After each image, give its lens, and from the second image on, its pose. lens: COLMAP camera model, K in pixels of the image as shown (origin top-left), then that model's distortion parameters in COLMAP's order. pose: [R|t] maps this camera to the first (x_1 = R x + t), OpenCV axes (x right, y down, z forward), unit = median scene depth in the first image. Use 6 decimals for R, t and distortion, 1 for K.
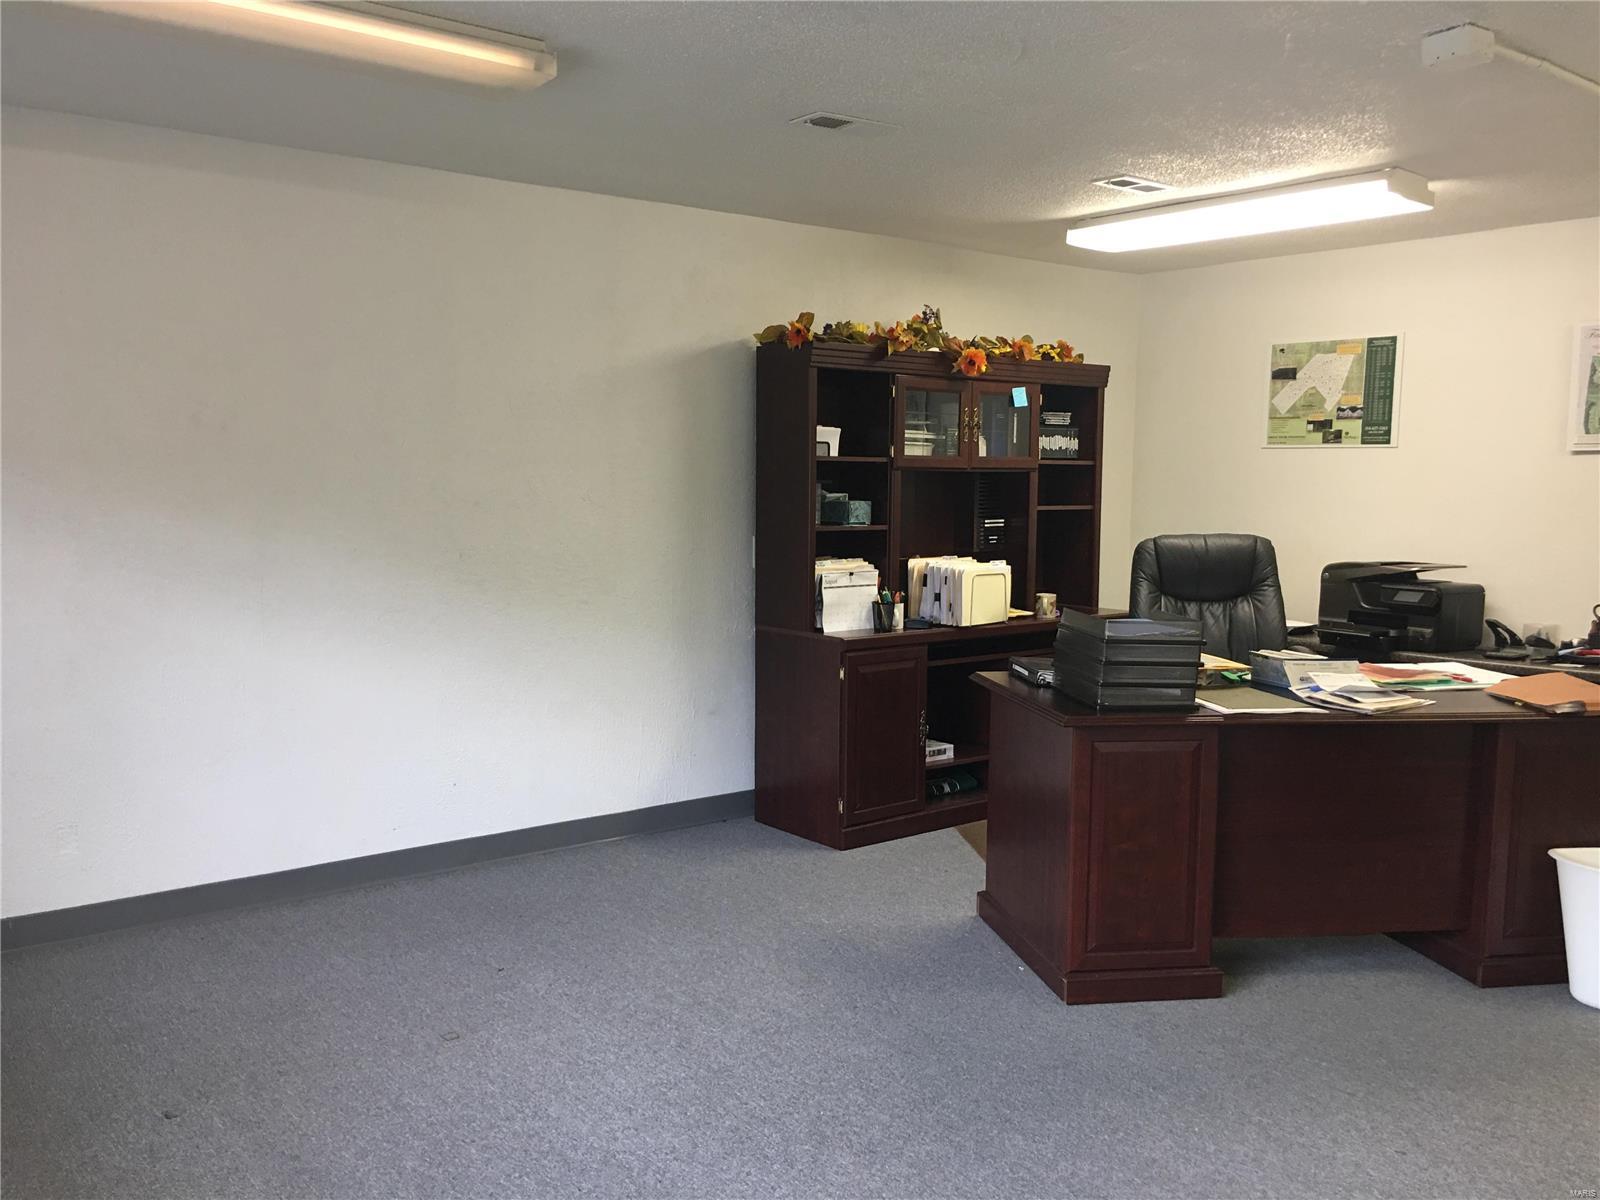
lens RADIAL K [[1348.6, 0, 794.4], [0, 1348.6, 597.4], [0, 0, 1]] dist [0.039928, -0.006445]
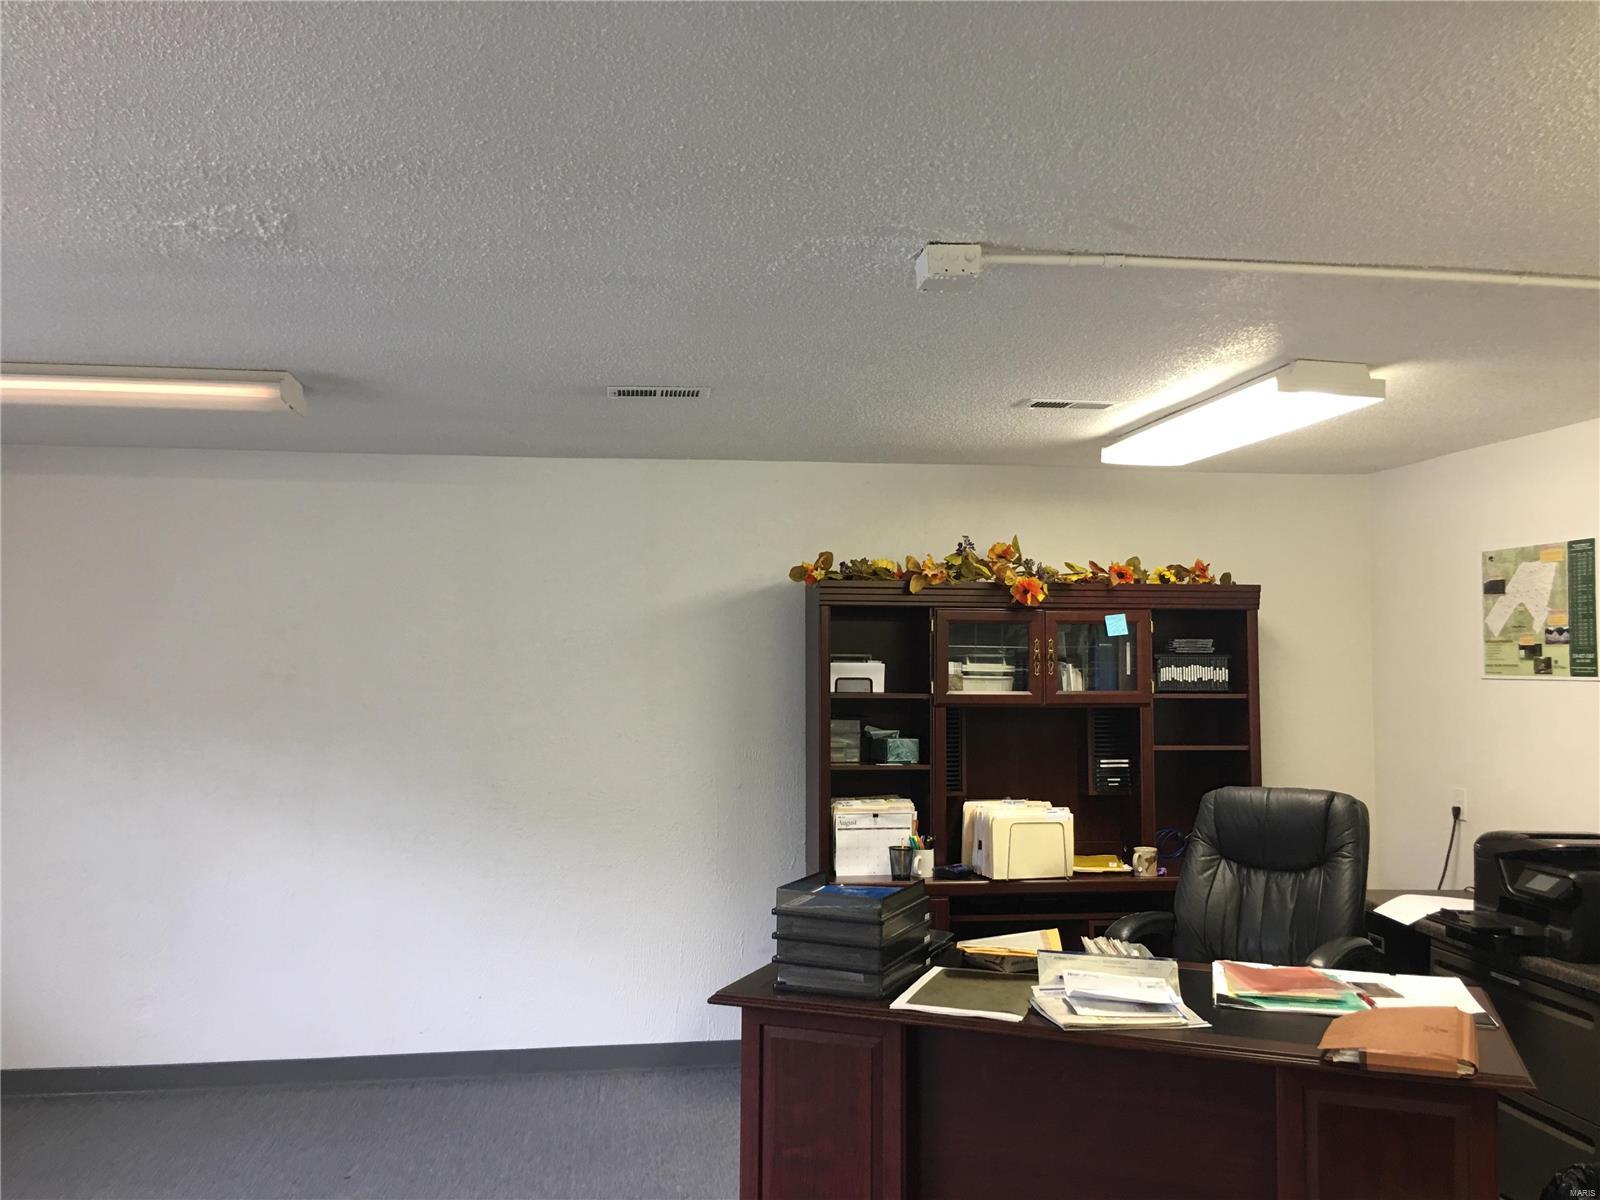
lens RADIAL K [[1348.6, 0, 793.0], [0, 1348.6, 594.2], [0, 0, 1]] dist [0.039928, -0.006445]
pose [[0.868616, -0.034317, -0.494296, 0.447503], [-0.041030, 0.989191, -0.140776, -0.033723], [0.493784, 0.142561, 0.857819, 0.117597]]
